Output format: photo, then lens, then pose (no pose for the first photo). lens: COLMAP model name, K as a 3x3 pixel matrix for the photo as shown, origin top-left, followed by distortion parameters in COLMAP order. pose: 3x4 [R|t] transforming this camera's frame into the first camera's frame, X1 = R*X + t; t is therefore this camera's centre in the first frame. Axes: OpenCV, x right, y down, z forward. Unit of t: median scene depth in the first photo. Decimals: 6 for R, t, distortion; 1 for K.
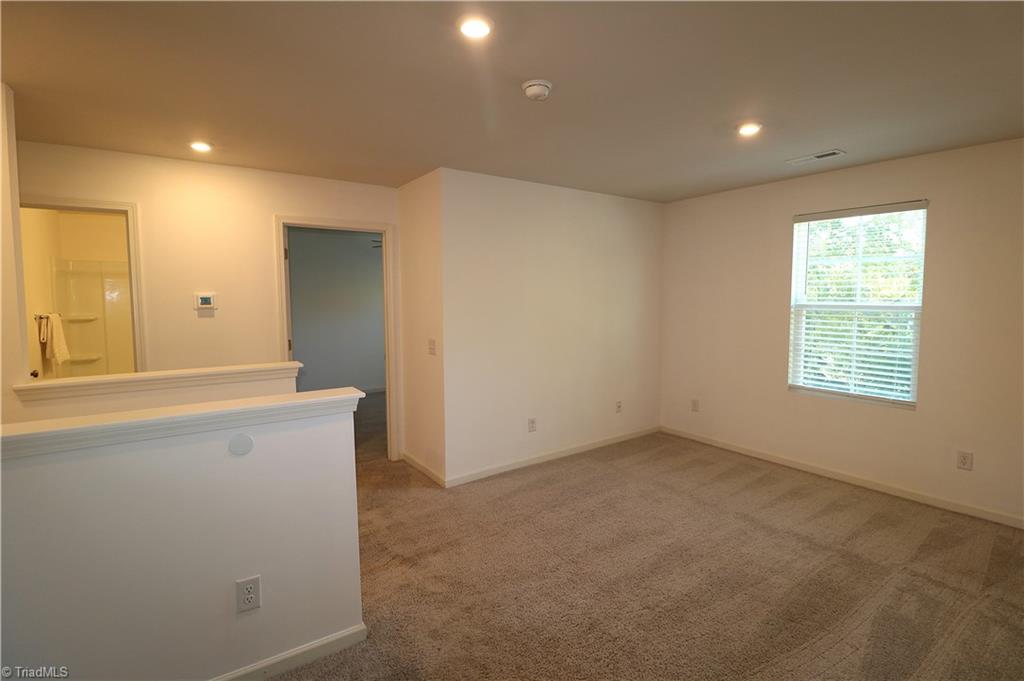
lens RADIAL K [[484.7, 0, 512.4], [0, 484.7, 333.1], [0, 0, 1]] dist [-0.015156, -0.000339]
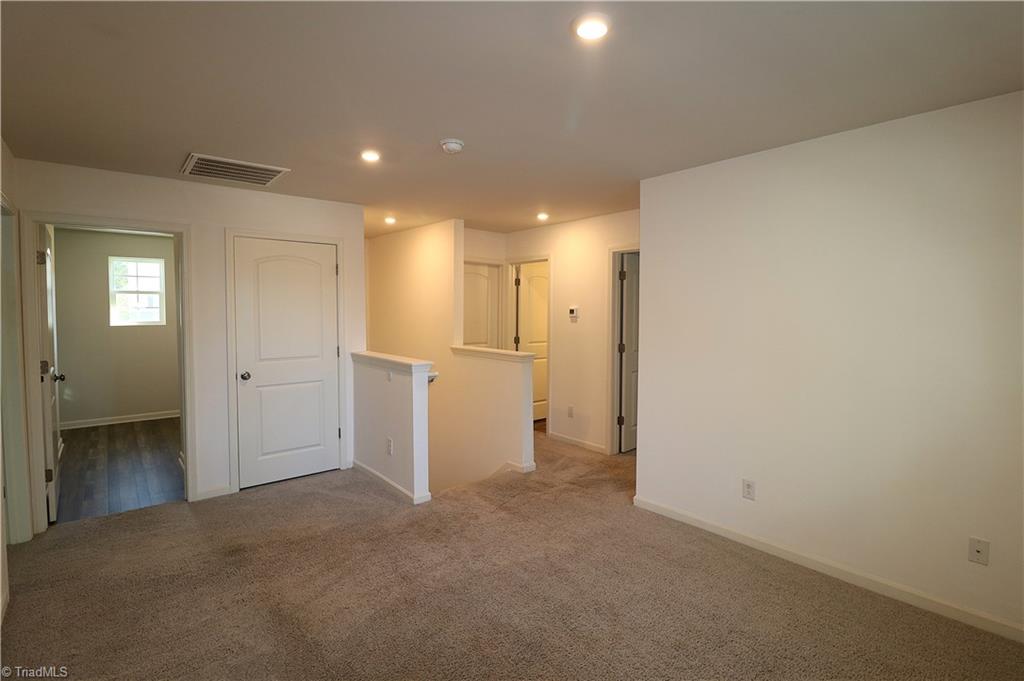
lens RADIAL K [[484.7, 0, 512.4], [0, 484.7, 333.1], [0, 0, 1]] dist [-0.015156, -0.000339]
pose [[0.087091, 0.057531, -0.994538, 1.035073], [-0.077041, 0.995730, 0.050854, -0.076159], [0.993217, 0.072191, 0.091151, 0.824305]]
